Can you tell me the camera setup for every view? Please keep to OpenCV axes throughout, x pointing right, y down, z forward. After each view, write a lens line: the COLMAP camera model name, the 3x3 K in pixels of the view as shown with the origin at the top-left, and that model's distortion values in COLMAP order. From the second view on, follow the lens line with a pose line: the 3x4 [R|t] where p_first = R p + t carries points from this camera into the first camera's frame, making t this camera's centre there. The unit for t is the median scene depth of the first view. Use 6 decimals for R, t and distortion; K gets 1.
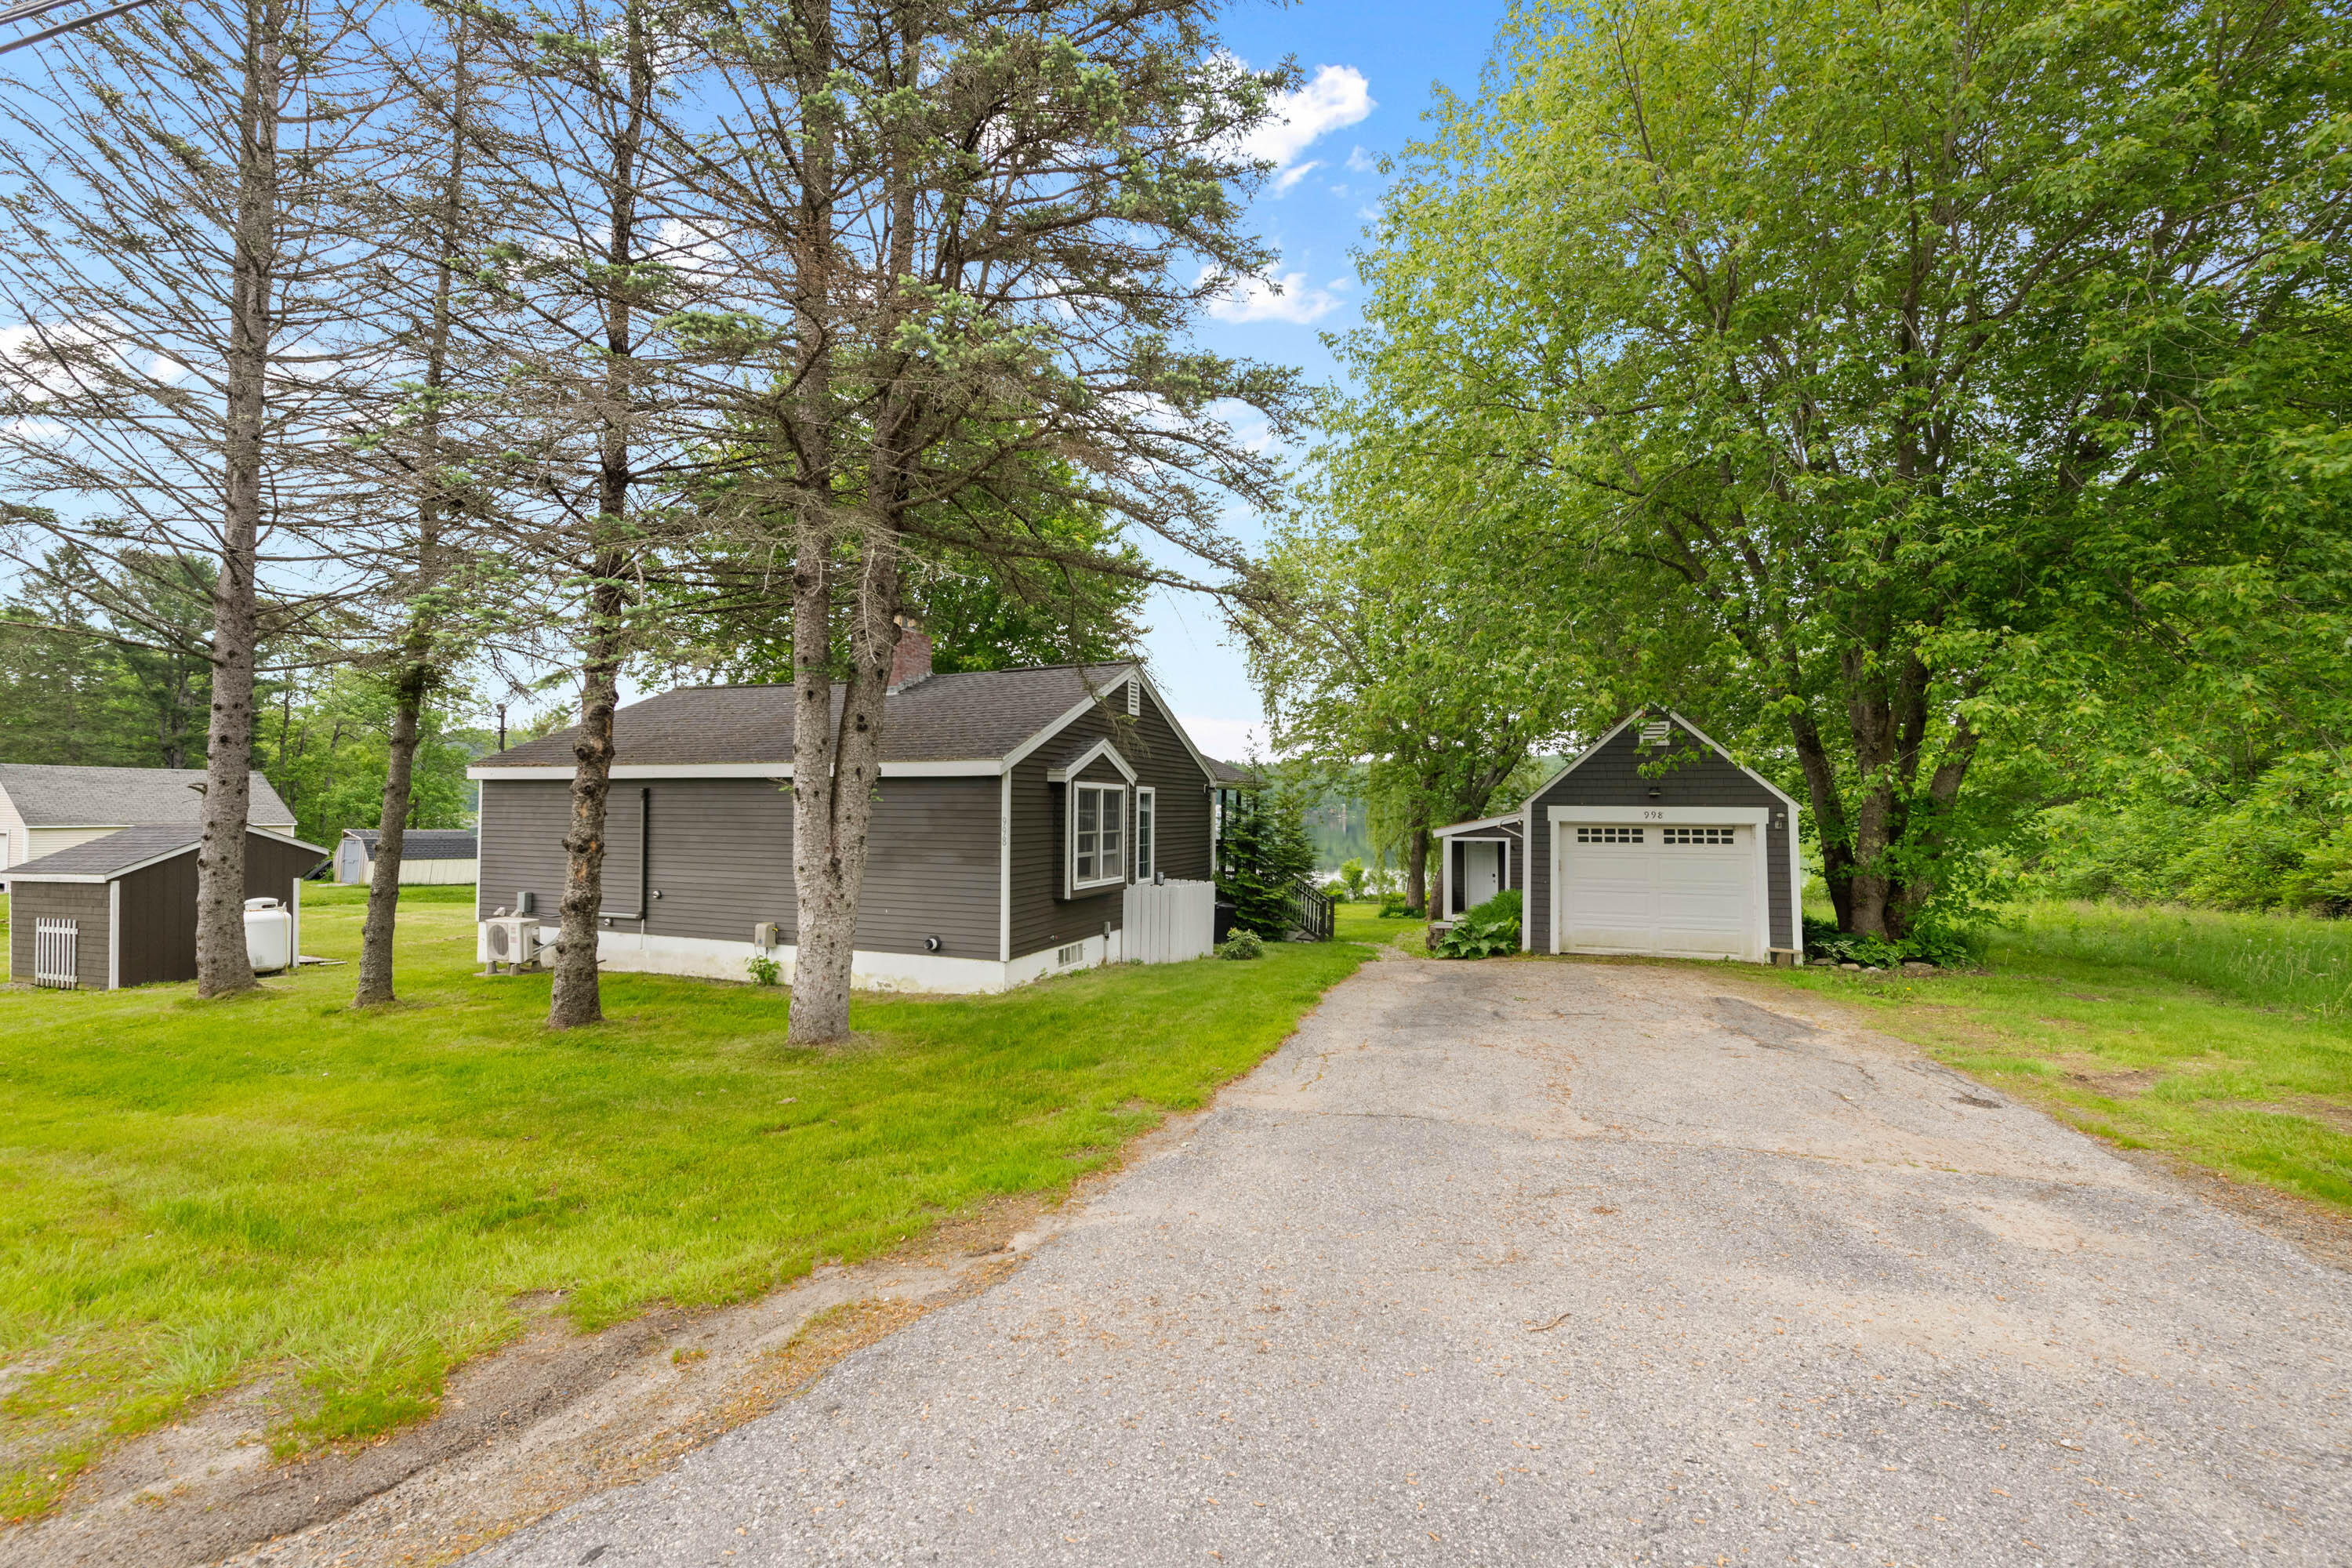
lens RADIAL K [[940.5, 0, 1168.9], [0, 940.5, 782.0], [0, 0, 1]] dist [0.000895, -0.000765]
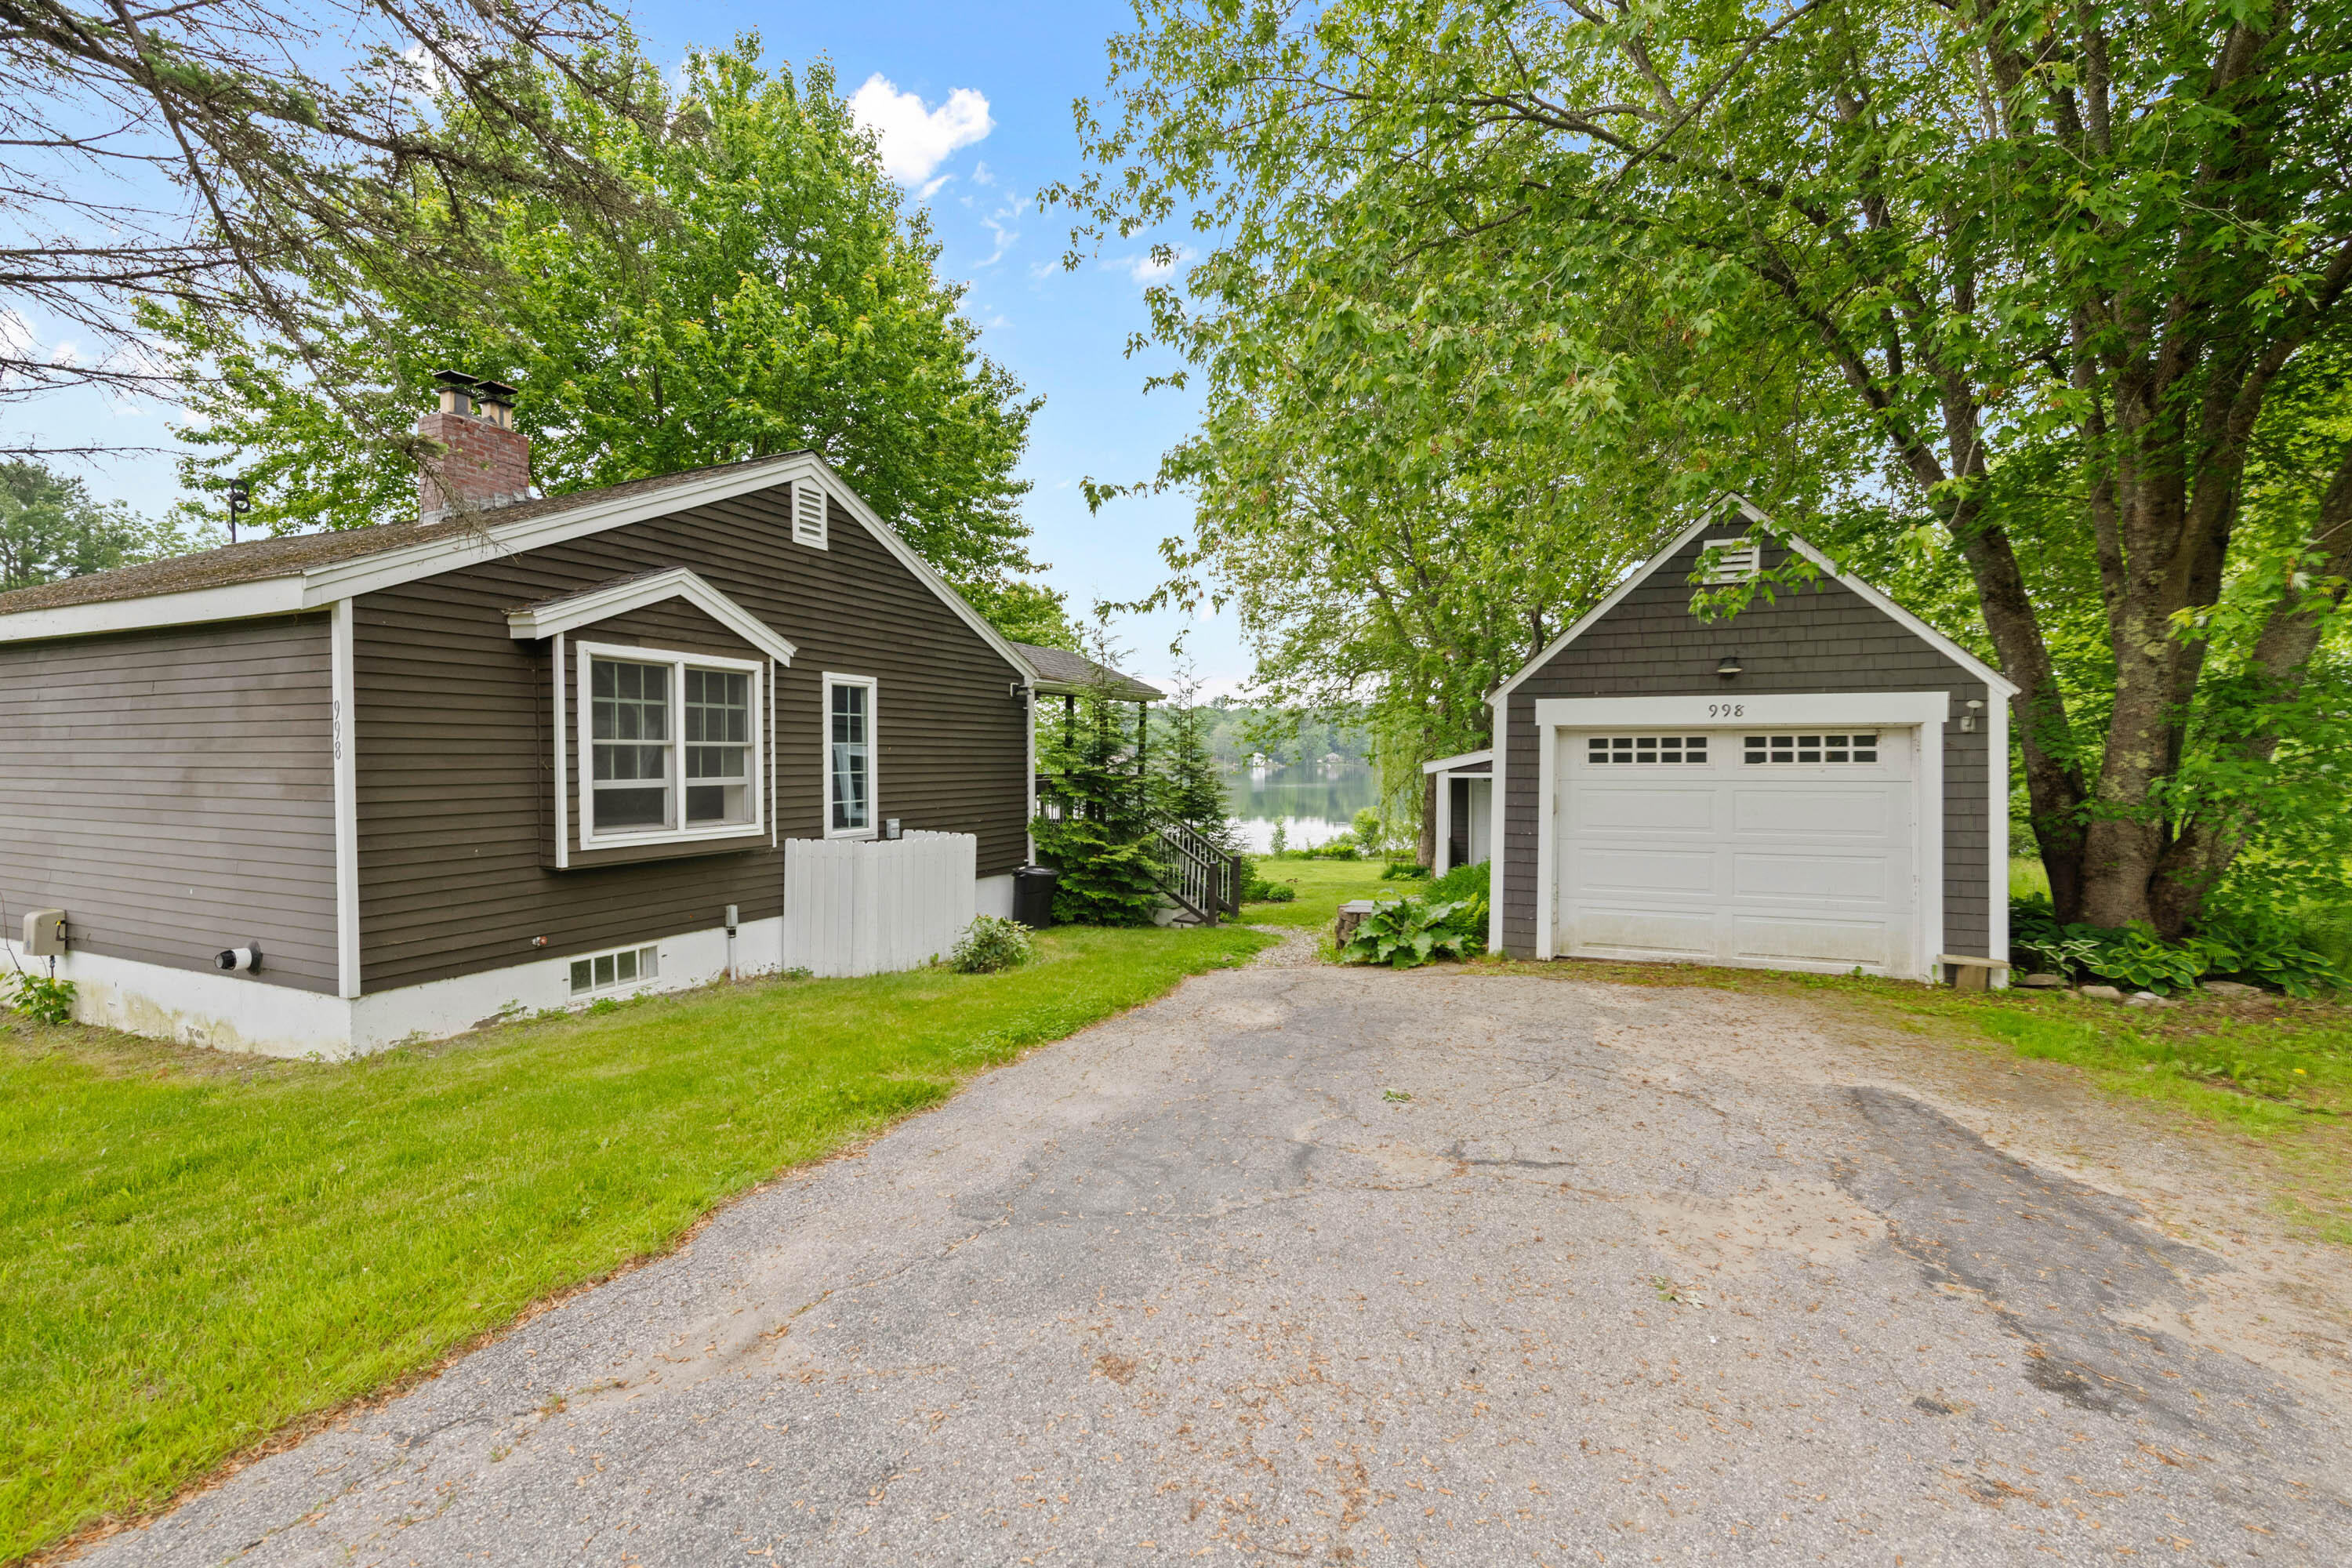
lens RADIAL K [[980.7, 0, 1180.8], [0, 980.7, 780.5], [0, 0, 1]] dist [-0.000186, -0.000311]
pose [[0.999028, -0.004433, -0.043850, 0.226142], [0.006598, 0.998759, 0.049372, 0.046024], [0.043577, -0.049614, 0.997817, 0.420789]]
